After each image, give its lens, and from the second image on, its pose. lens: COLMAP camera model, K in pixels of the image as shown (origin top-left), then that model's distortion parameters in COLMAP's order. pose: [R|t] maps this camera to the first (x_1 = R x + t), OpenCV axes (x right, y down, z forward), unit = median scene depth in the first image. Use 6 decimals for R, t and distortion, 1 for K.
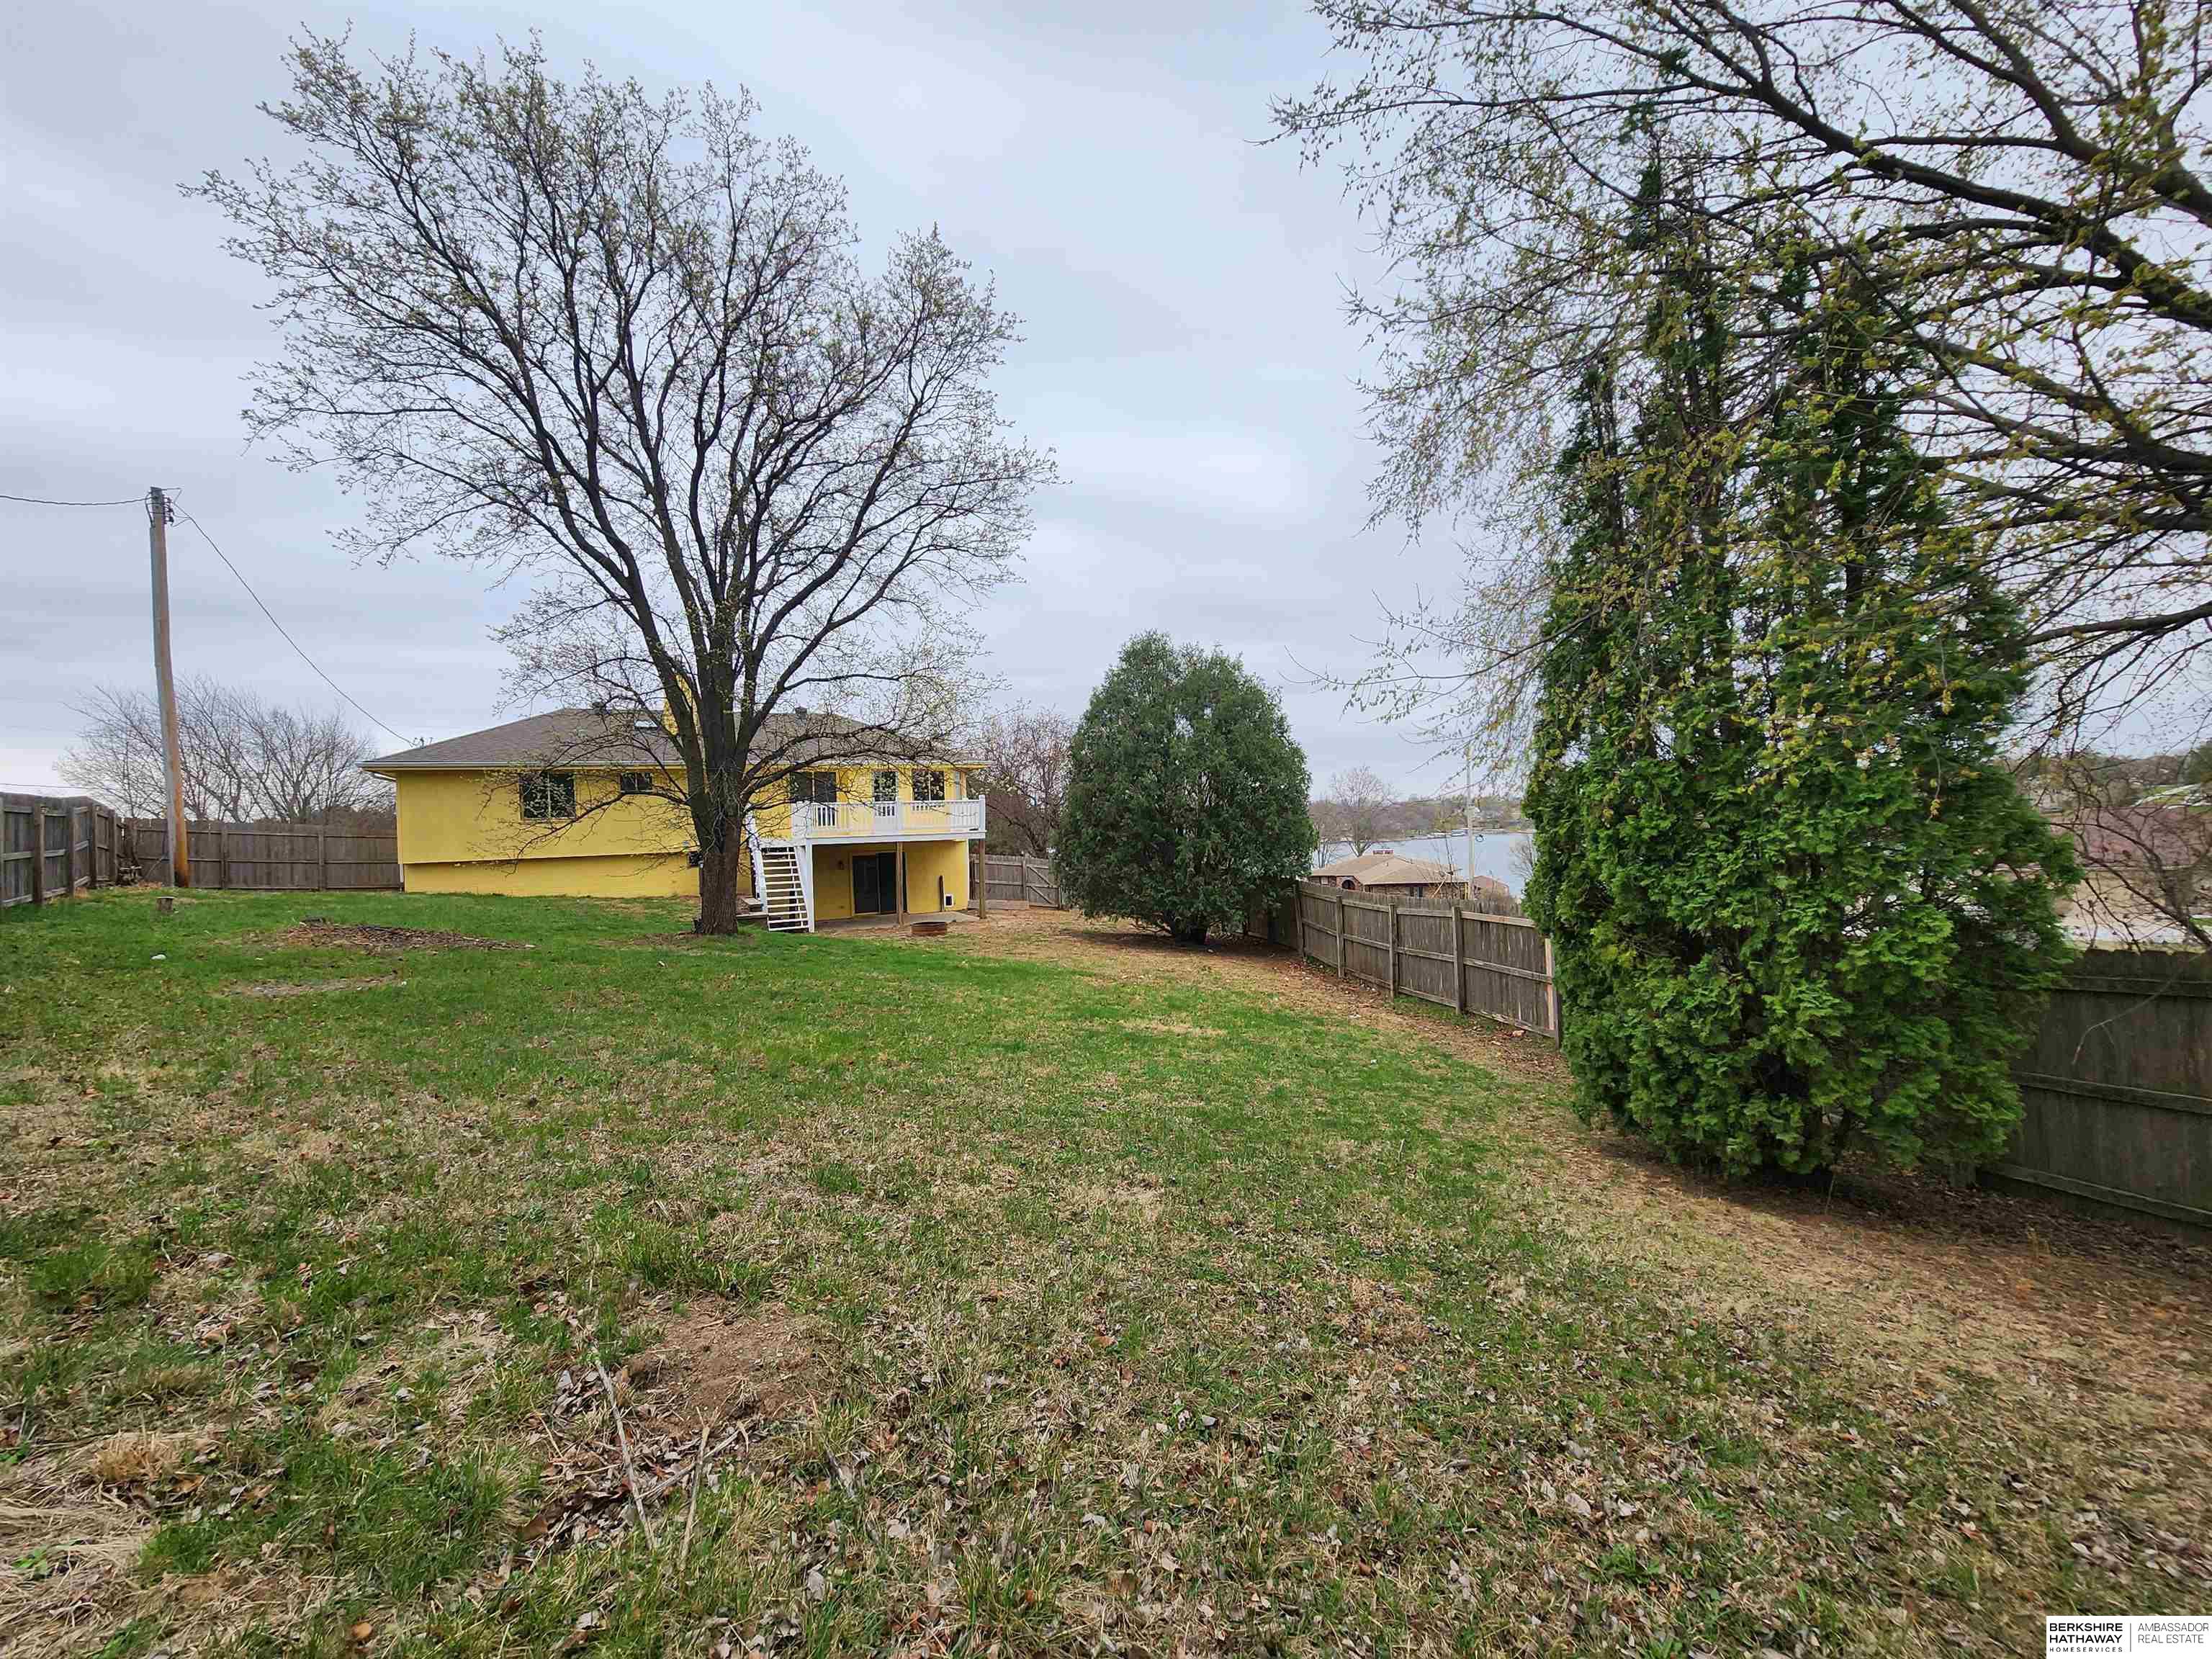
lens RADIAL K [[905.2, 0, 1104.9], [0, 905.2, 830.6], [0, 0, 1]] dist [-0.000834, 0.000164]
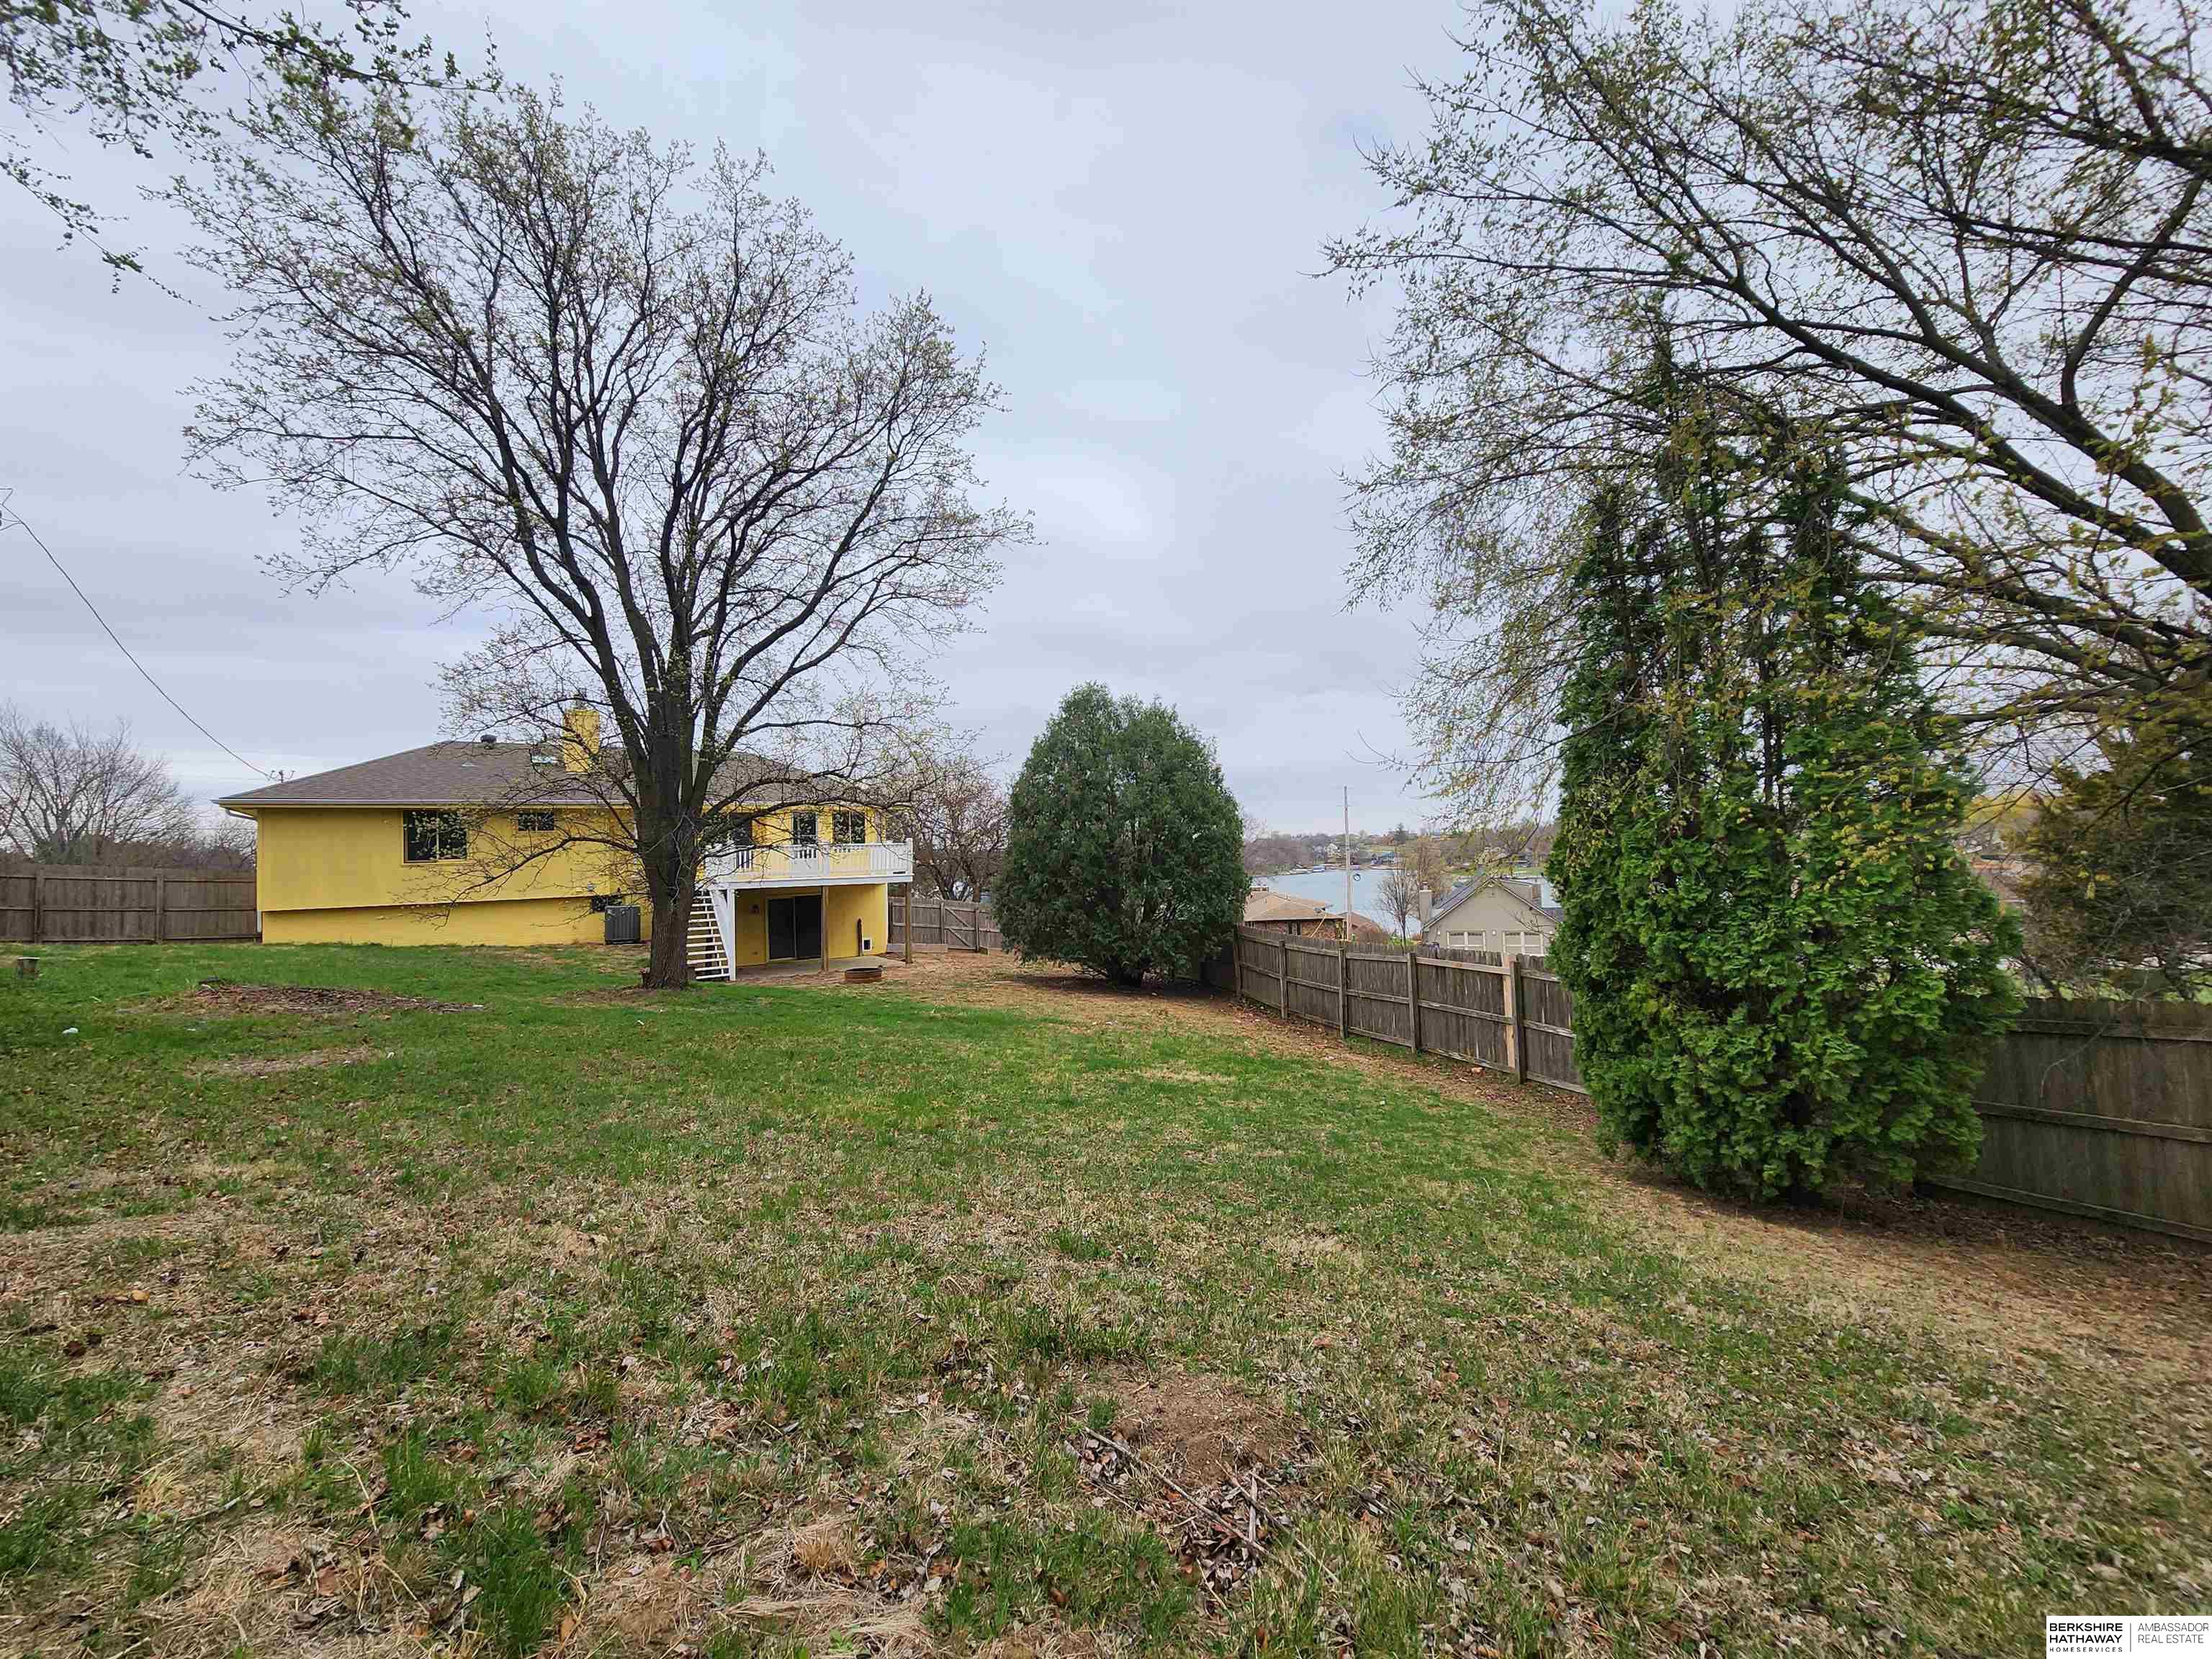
lens RADIAL K [[905.2, 0, 1108.0], [0, 905.2, 827.6], [0, 0, 1]] dist [-0.000834, 0.000164]
pose [[0.989517, 0.008879, 0.144144, -0.117964], [-0.002790, 0.999097, -0.042391, -0.016838], [-0.144391, 0.041544, 0.988648, -0.021195]]
